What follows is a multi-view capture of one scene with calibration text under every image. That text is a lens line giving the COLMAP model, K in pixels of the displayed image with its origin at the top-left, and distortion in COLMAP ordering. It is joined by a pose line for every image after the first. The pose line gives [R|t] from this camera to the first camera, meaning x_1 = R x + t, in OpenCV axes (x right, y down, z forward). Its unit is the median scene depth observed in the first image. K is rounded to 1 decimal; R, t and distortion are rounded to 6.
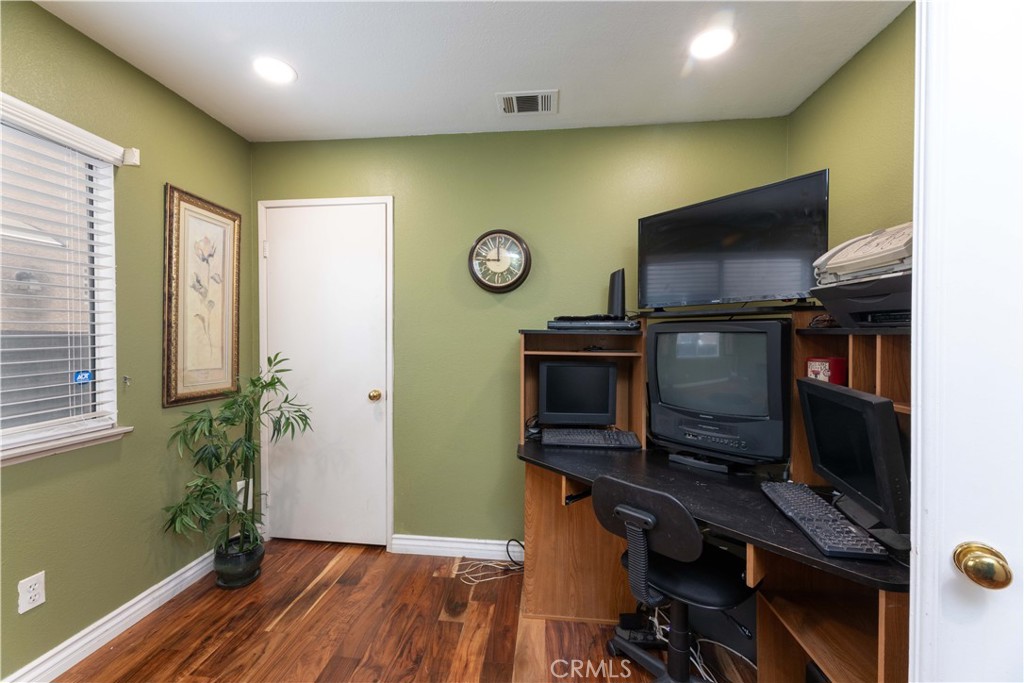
lens RADIAL K [[416.7, 0, 506.7], [0, 416.7, 337.4], [0, 0, 1]] dist [0.010035, 0.000728]
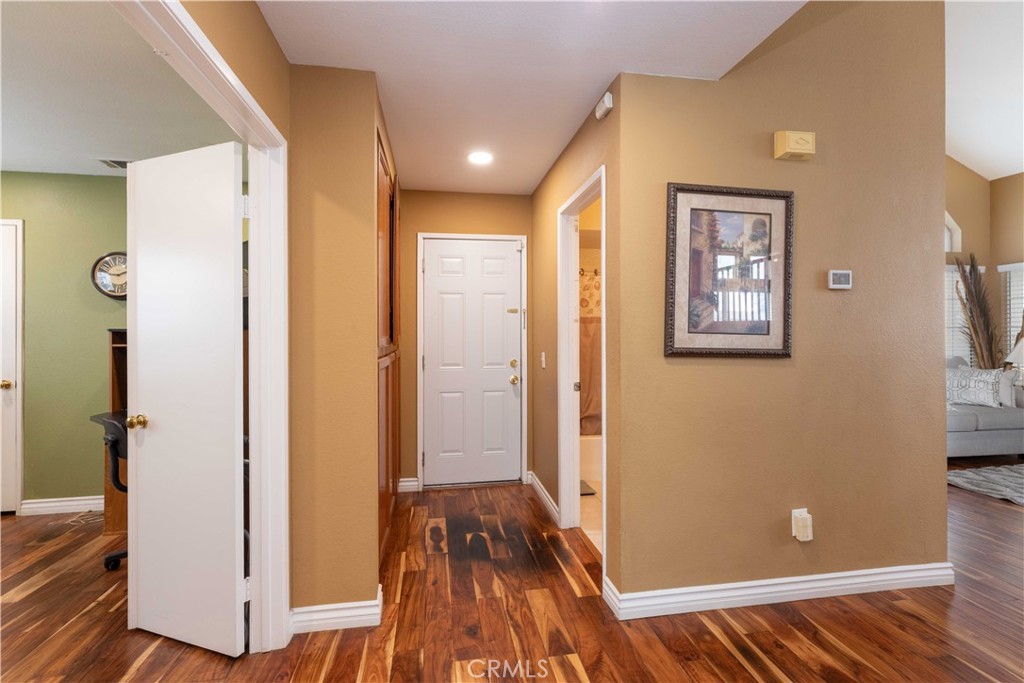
lens RADIAL K [[449.6, 0, 506.3], [0, 449.6, 324.6], [0, 0, 1]] dist [0.003922, 0.000418]
pose [[0.961513, -0.005541, 0.274705, 0.750425], [0.012110, 0.999680, -0.022223, 0.014301], [-0.274494, 0.024694, 0.961272, -0.675586]]
